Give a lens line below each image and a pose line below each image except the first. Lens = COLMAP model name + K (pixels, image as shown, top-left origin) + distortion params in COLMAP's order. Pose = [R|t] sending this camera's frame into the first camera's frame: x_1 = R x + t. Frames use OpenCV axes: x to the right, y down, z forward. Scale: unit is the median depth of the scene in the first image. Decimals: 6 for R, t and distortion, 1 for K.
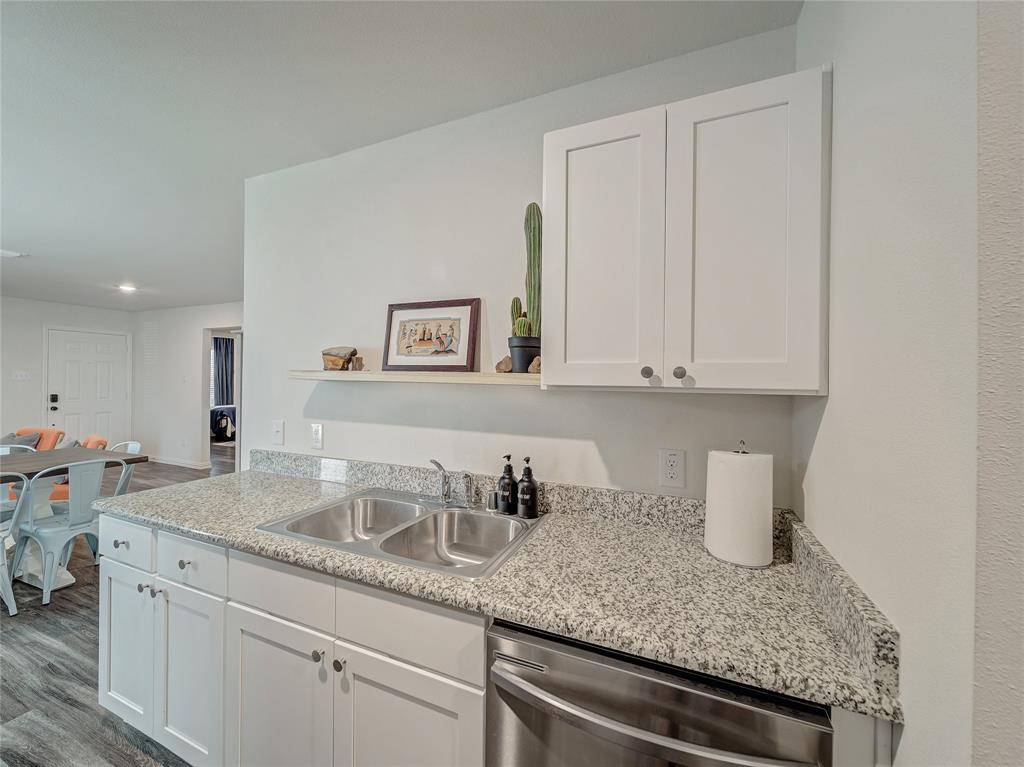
lens RADIAL K [[406.5, 0, 518.4], [0, 406.5, 379.7], [0, 0, 1]] dist [-0.000457, -0.000490]
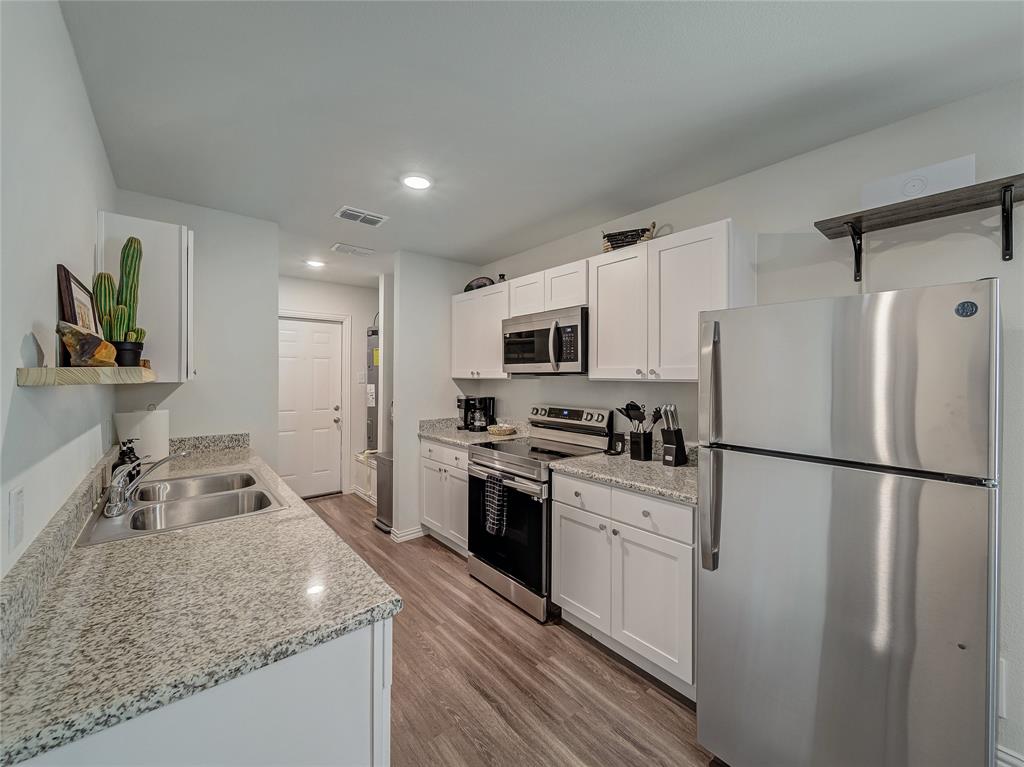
lens RADIAL K [[407.5, 0, 514.8], [0, 407.5, 376.2], [0, 0, 1]] dist [0.001270, -0.000032]
pose [[-0.890874, -0.016130, 0.453964, -1.343788], [-0.013047, 0.999866, 0.009924, -0.024363], [-0.454063, 0.002918, -0.890965, 1.333716]]
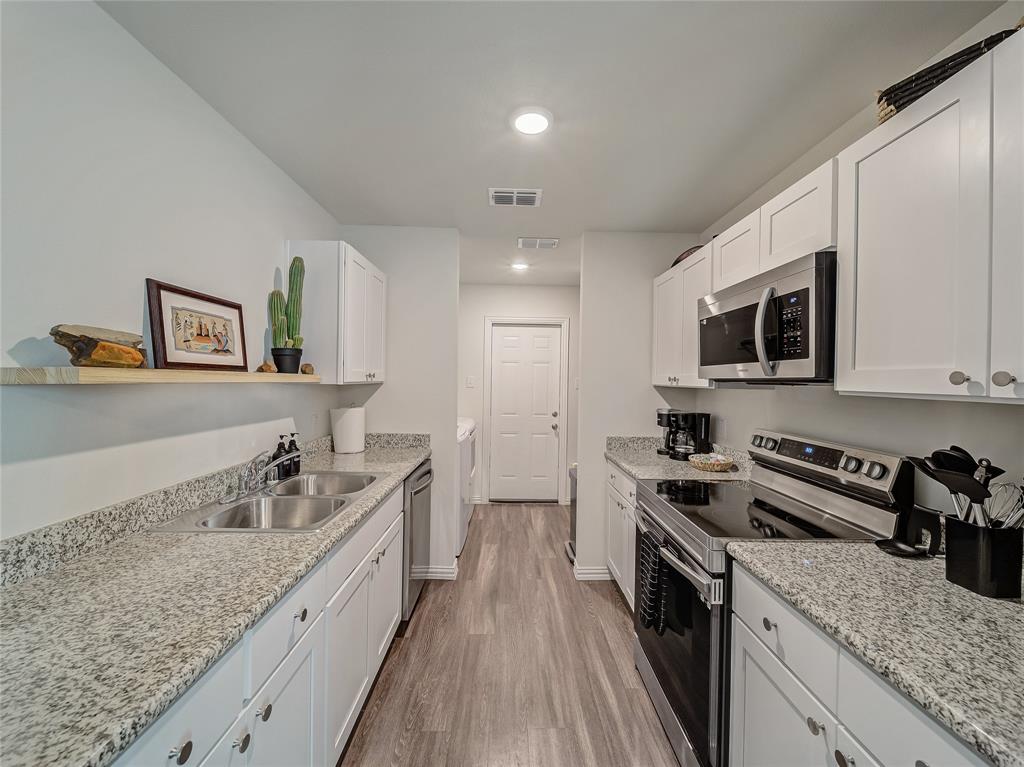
lens RADIAL K [[406.5, 0, 518.4], [0, 406.5, 379.7], [0, 0, 1]] dist [-0.000457, -0.000490]
pose [[-0.410764, -0.020811, 0.911504, -1.350692], [-0.018505, 0.999724, 0.014486, -0.025979], [-0.911554, -0.010917, -0.411036, 0.732445]]
